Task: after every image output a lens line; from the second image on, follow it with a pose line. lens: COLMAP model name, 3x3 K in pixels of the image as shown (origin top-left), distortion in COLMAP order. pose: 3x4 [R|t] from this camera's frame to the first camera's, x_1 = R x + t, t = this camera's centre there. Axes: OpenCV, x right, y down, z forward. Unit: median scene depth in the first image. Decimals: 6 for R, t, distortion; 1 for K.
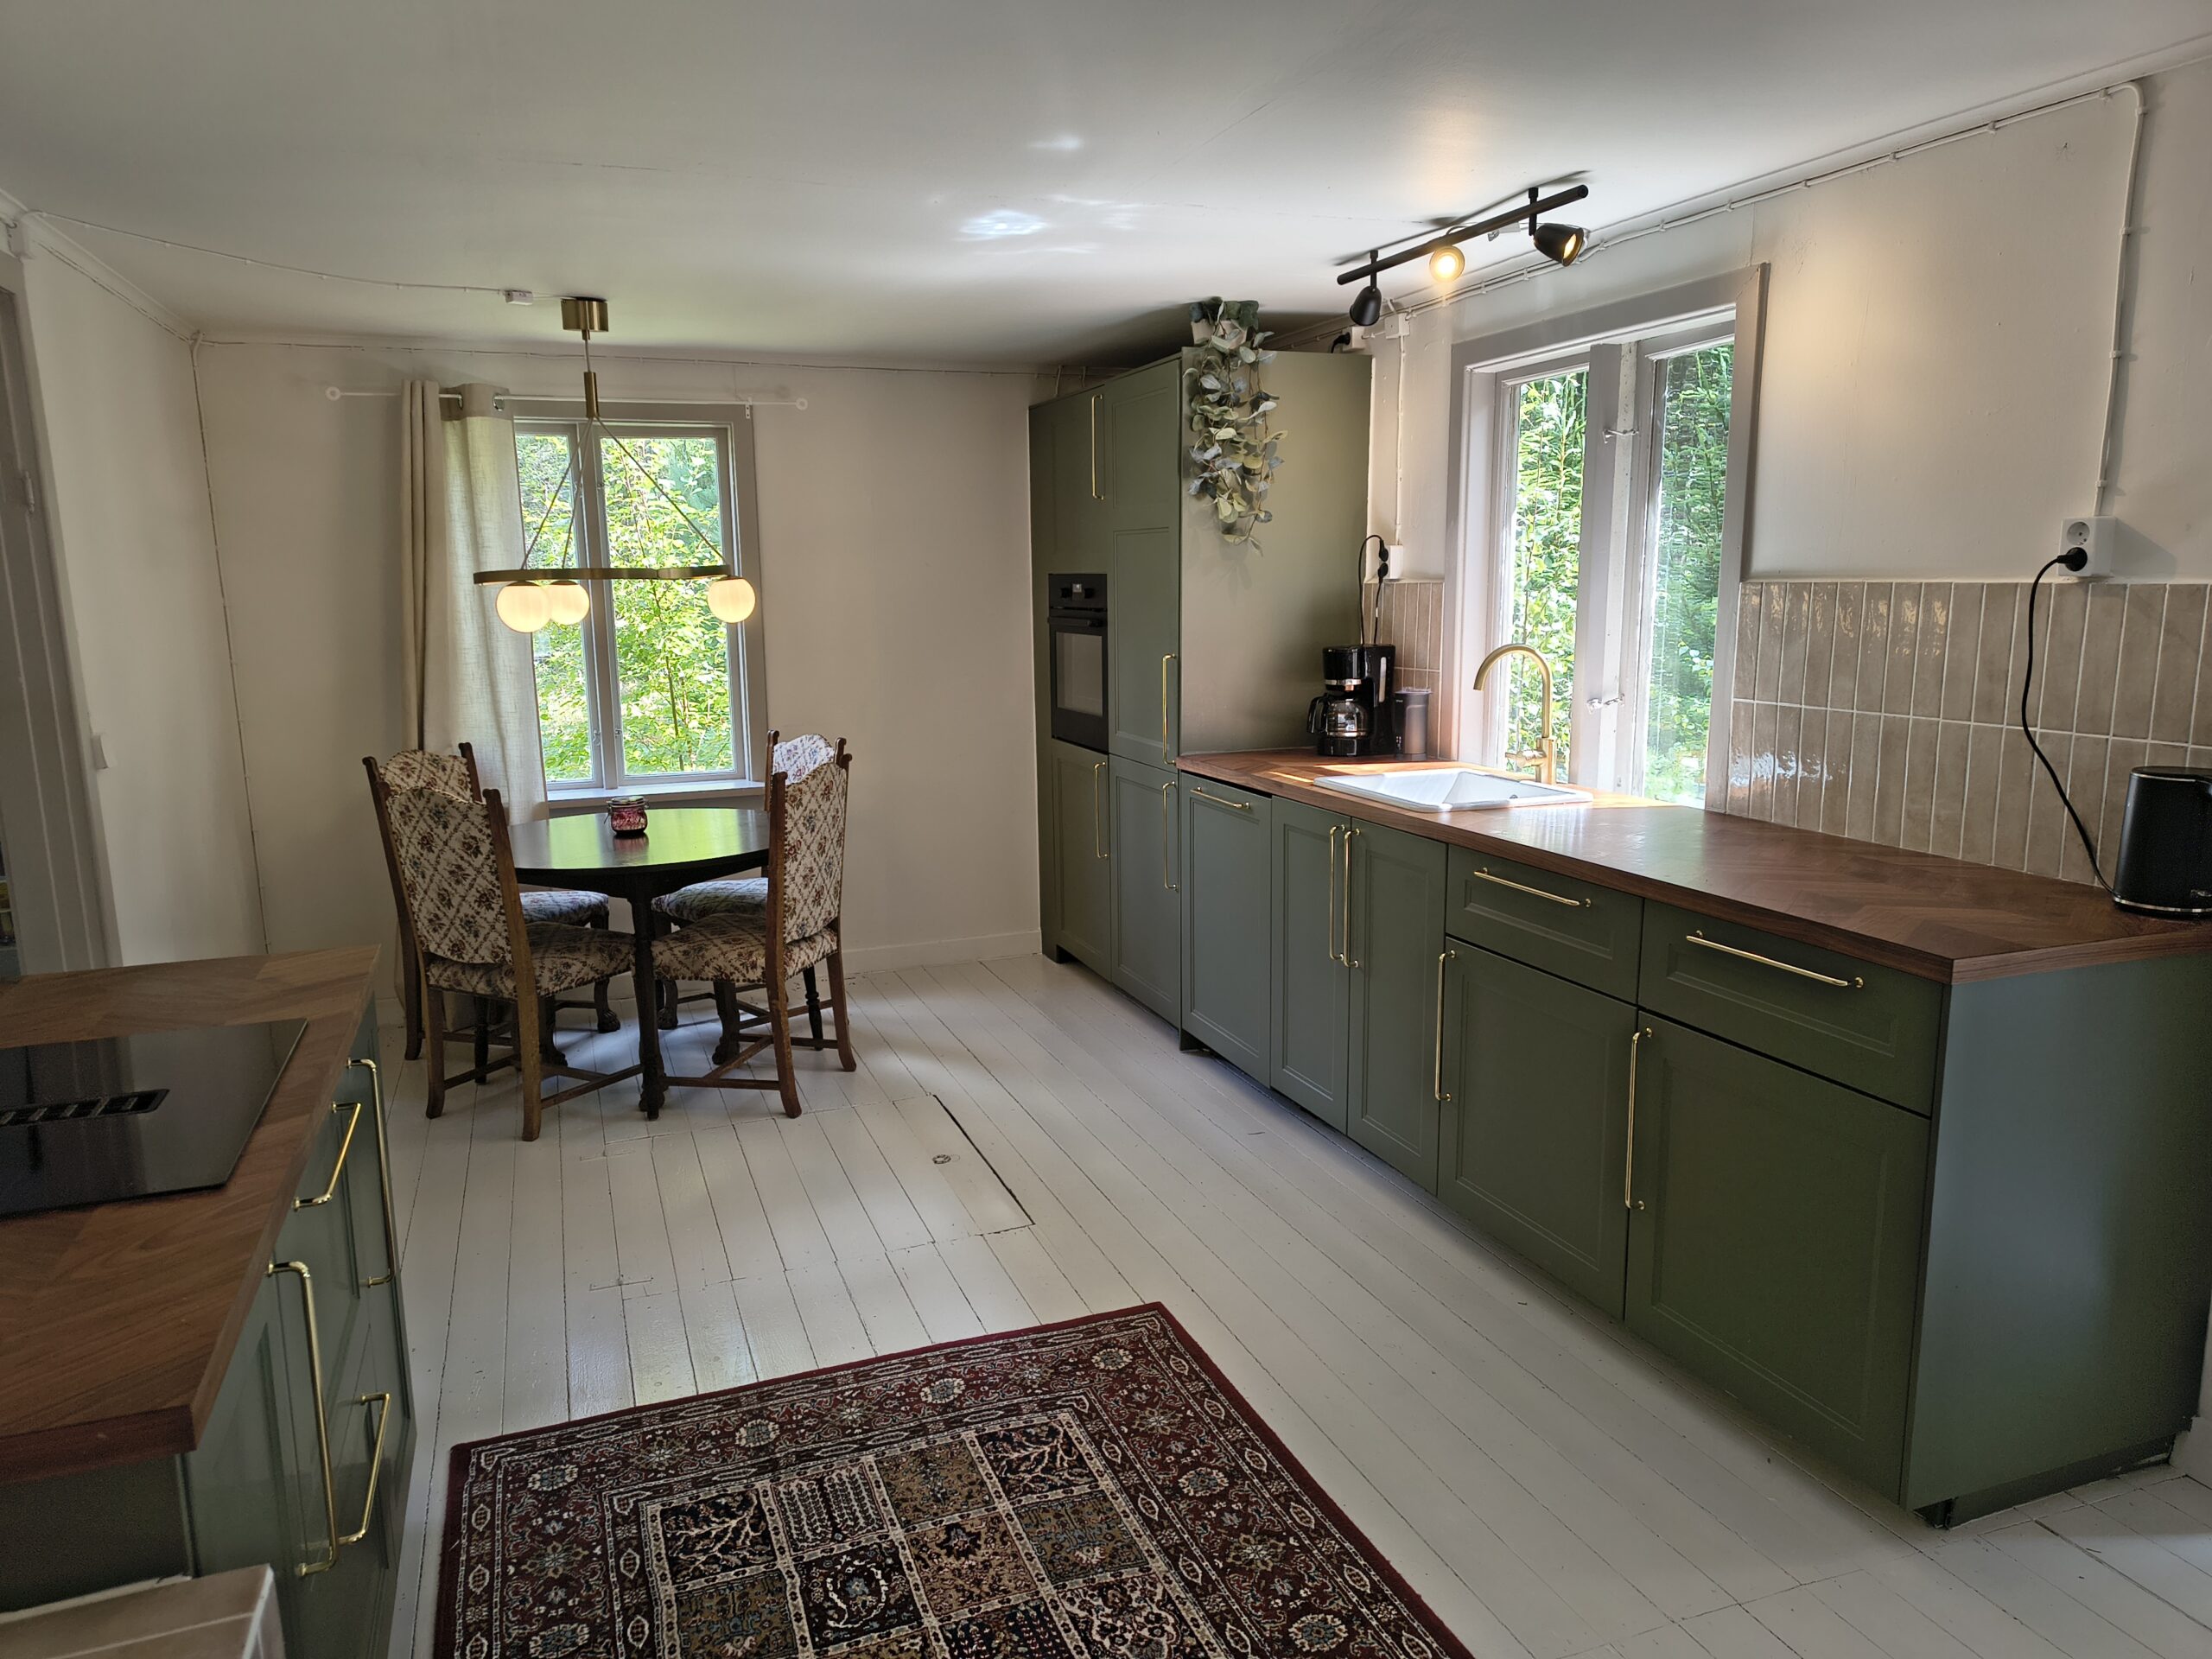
lens RADIAL K [[1506.4, 0, 1093.7], [0, 1506.4, 849.2], [0, 0, 1]] dist [0.077174, -0.120051]
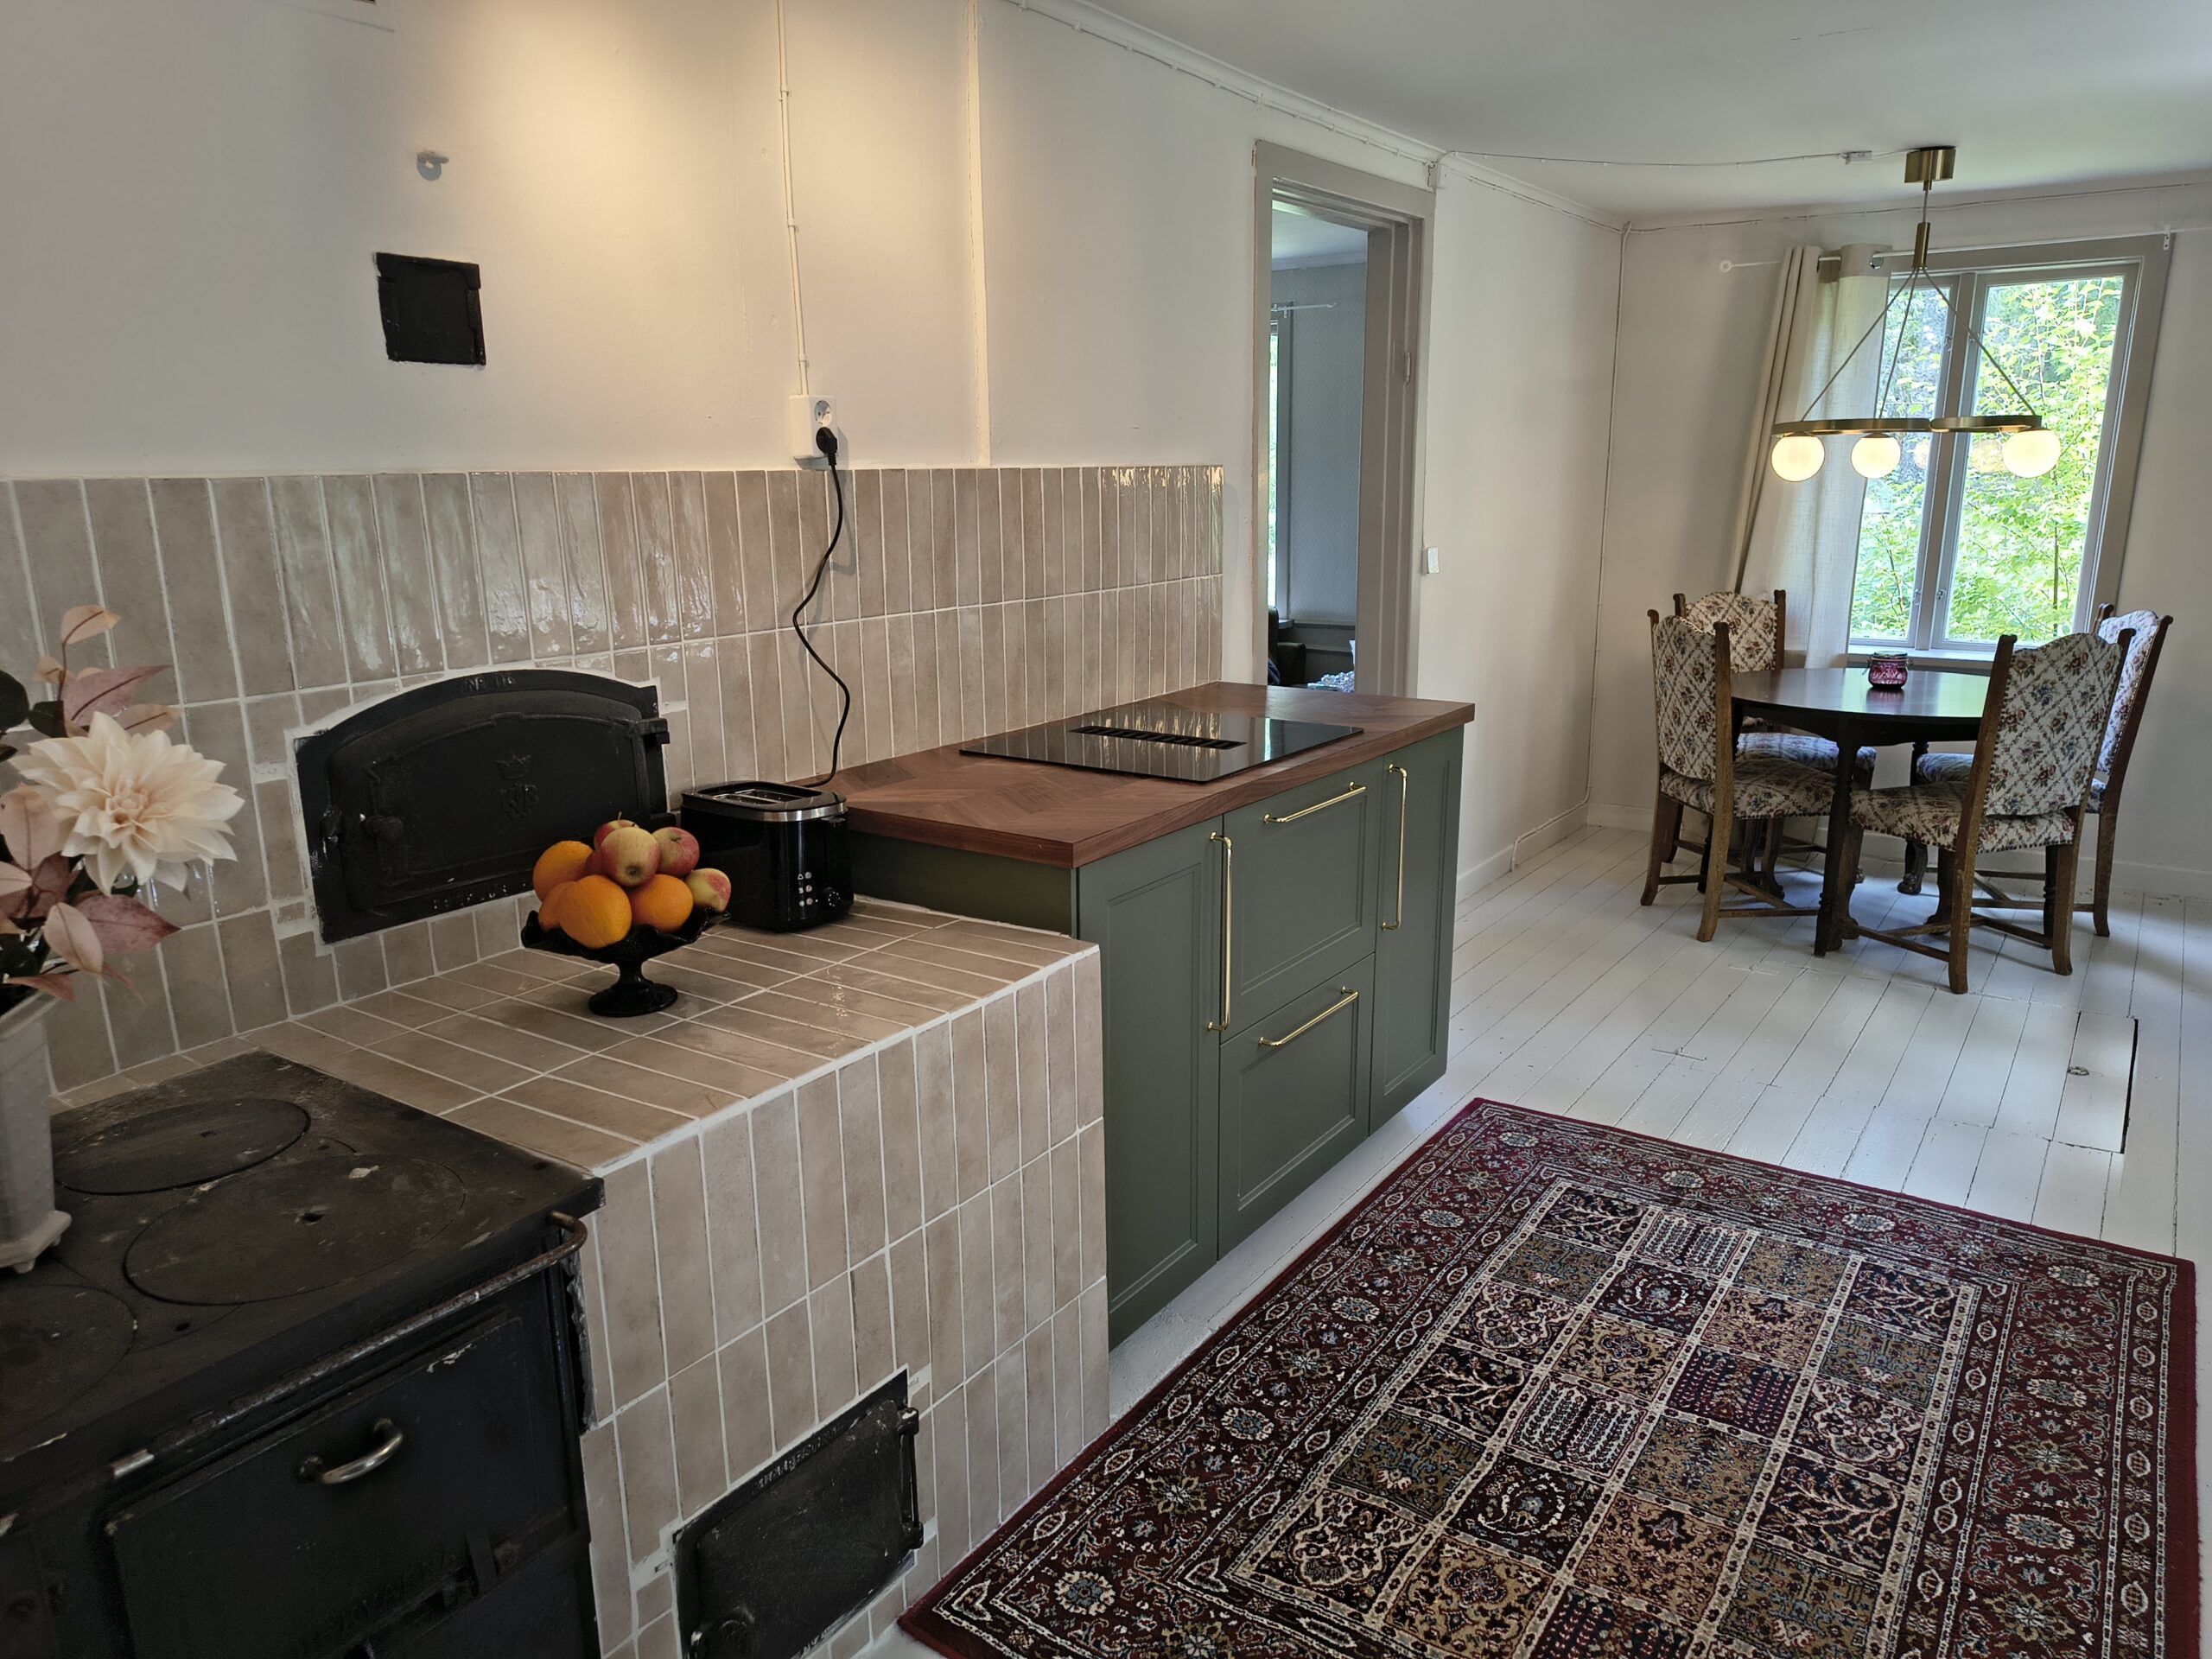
lens RADIAL K [[1520.5, 0, 1106.0], [0, 1520.5, 829.5], [0, 0, 1]] dist [0.112169, -0.125129]
pose [[0.580287, 0.203948, -0.788462, 0.355993], [-0.152914, 0.978203, 0.140486, 0.025240], [0.799927, 0.039045, 0.598825, -0.052315]]
